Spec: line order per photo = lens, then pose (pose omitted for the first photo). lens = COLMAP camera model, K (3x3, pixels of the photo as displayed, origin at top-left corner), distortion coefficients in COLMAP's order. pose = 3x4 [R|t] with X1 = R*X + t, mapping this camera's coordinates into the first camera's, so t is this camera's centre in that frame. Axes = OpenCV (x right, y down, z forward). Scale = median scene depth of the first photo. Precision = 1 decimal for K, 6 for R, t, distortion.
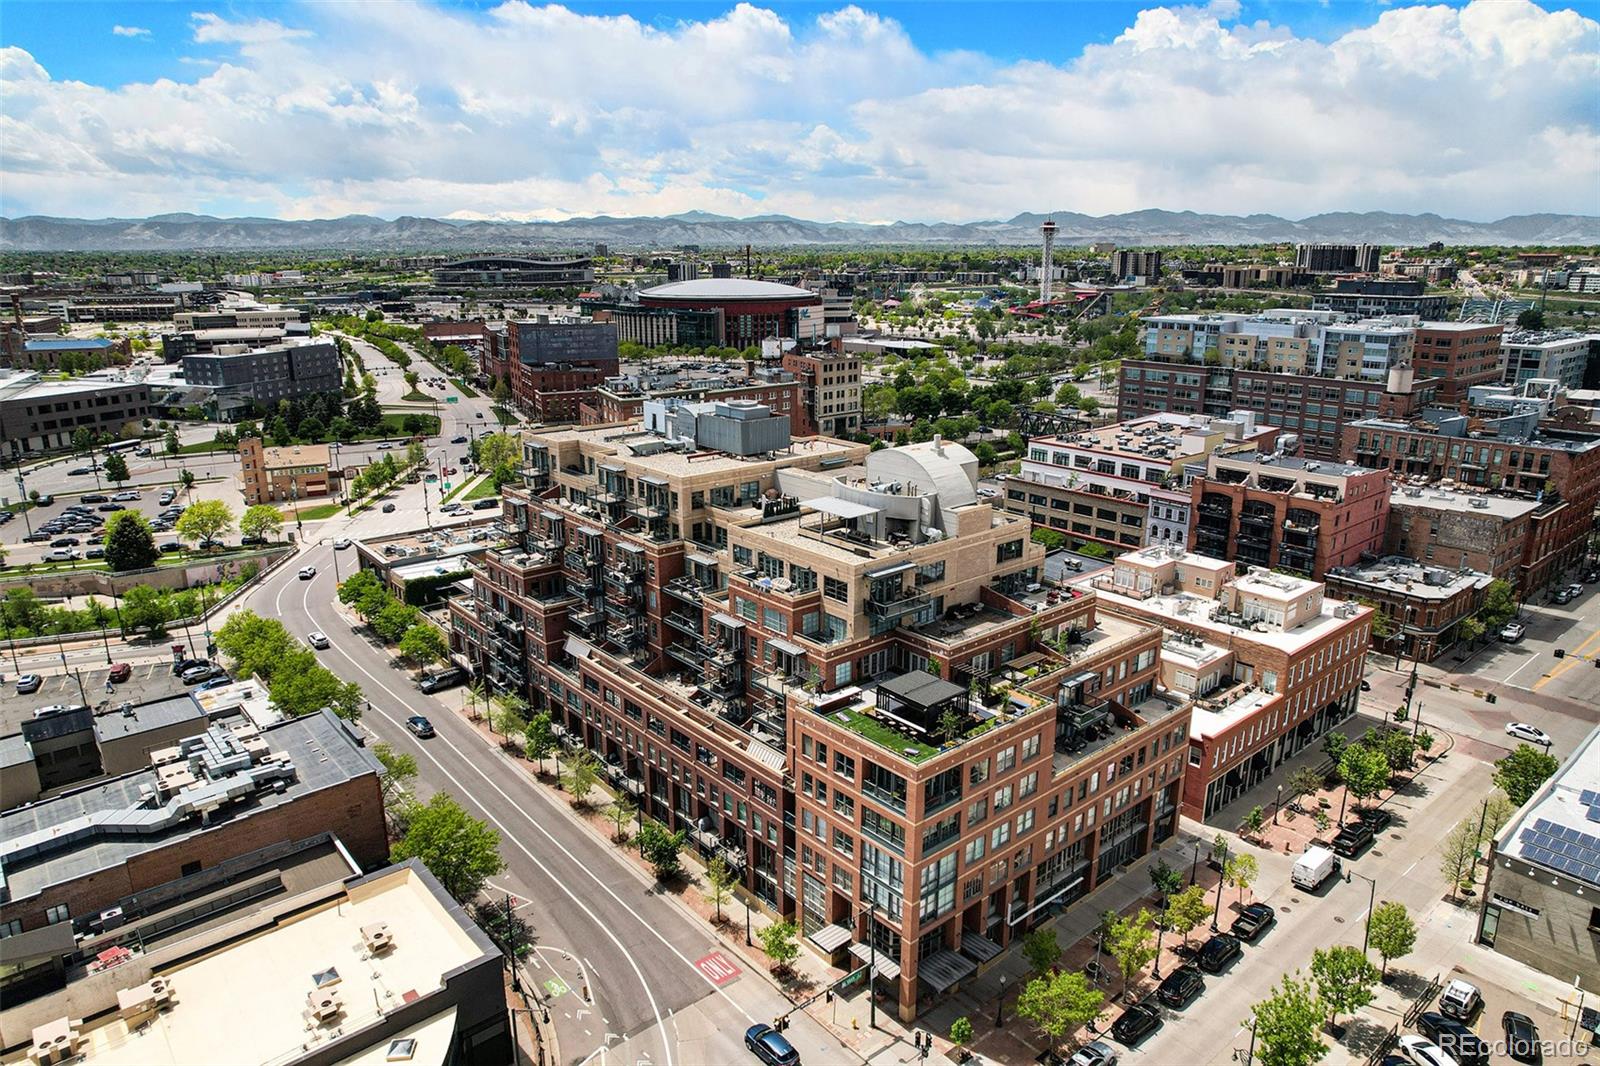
lens RADIAL K [[1017.0, 0, 789.6], [0, 1017.0, 537.9], [0, 0, 1]] dist [-0.046054, 0.041785]
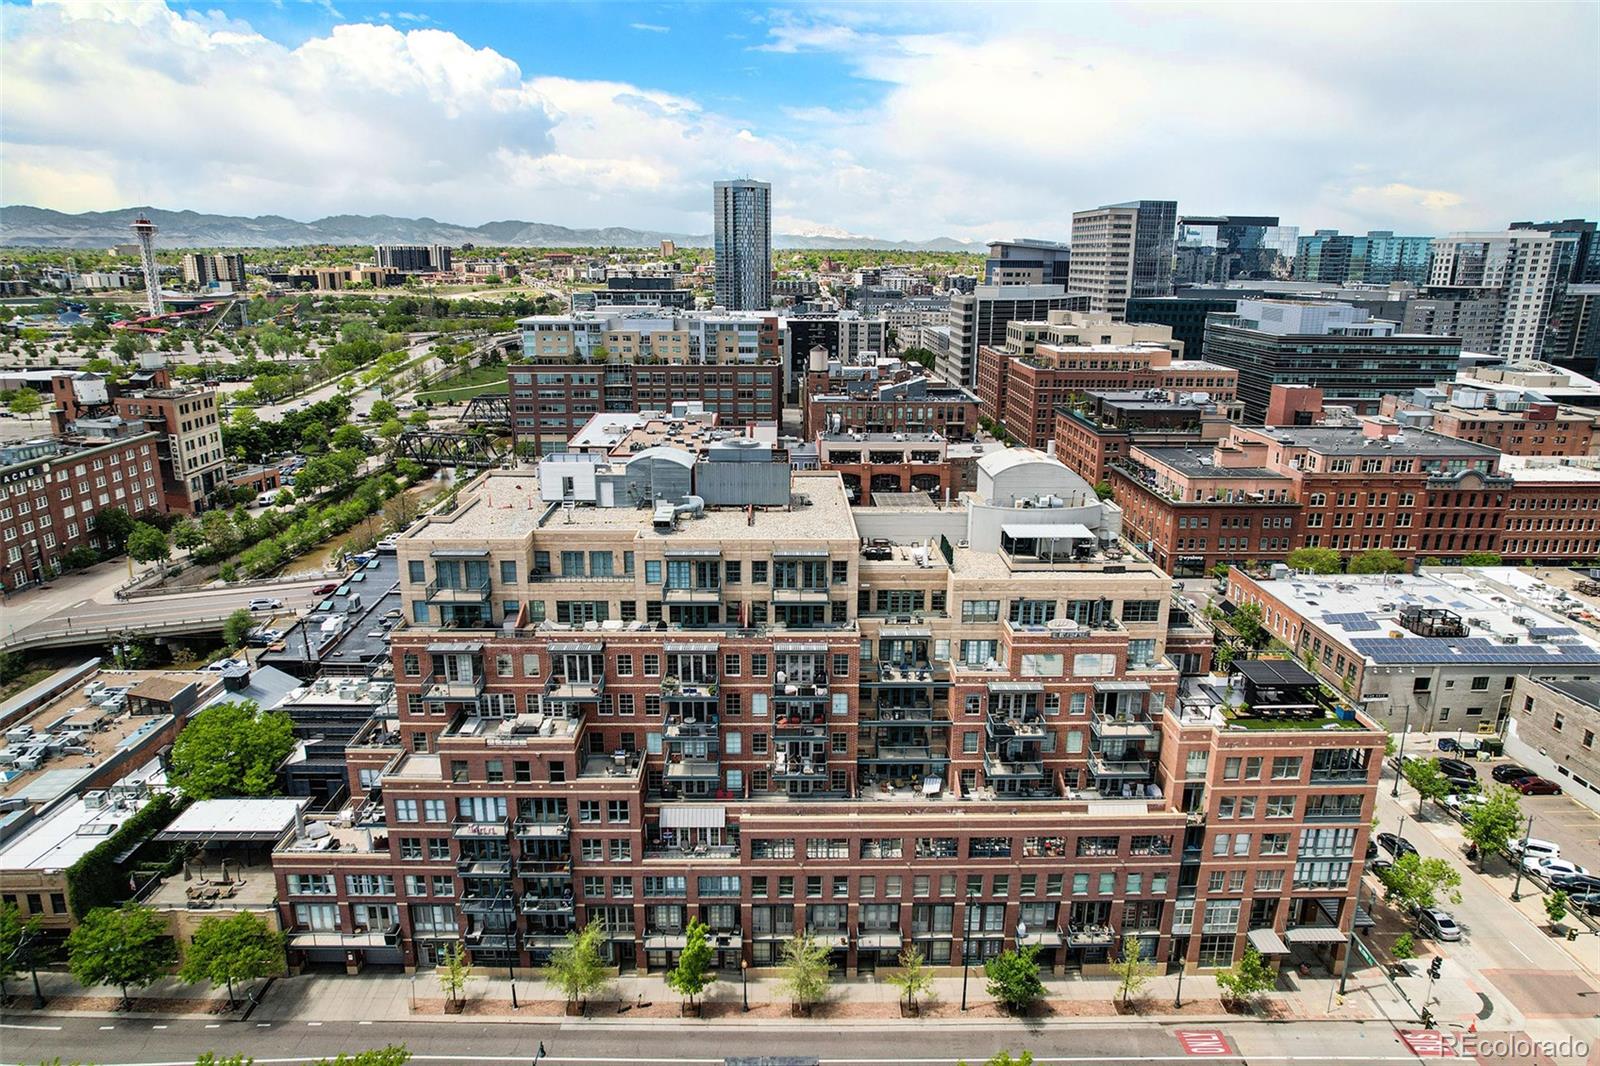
lens RADIAL K [[1017.0, 0, 802.1], [0, 1017.0, 550.3], [0, 0, 1]] dist [-0.046054, 0.041785]
pose [[0.633693, -0.212751, 0.743754, -0.259404], [0.205434, 0.973199, 0.103350, -0.051067], [-0.745808, 0.087300, 0.660415, 0.187982]]
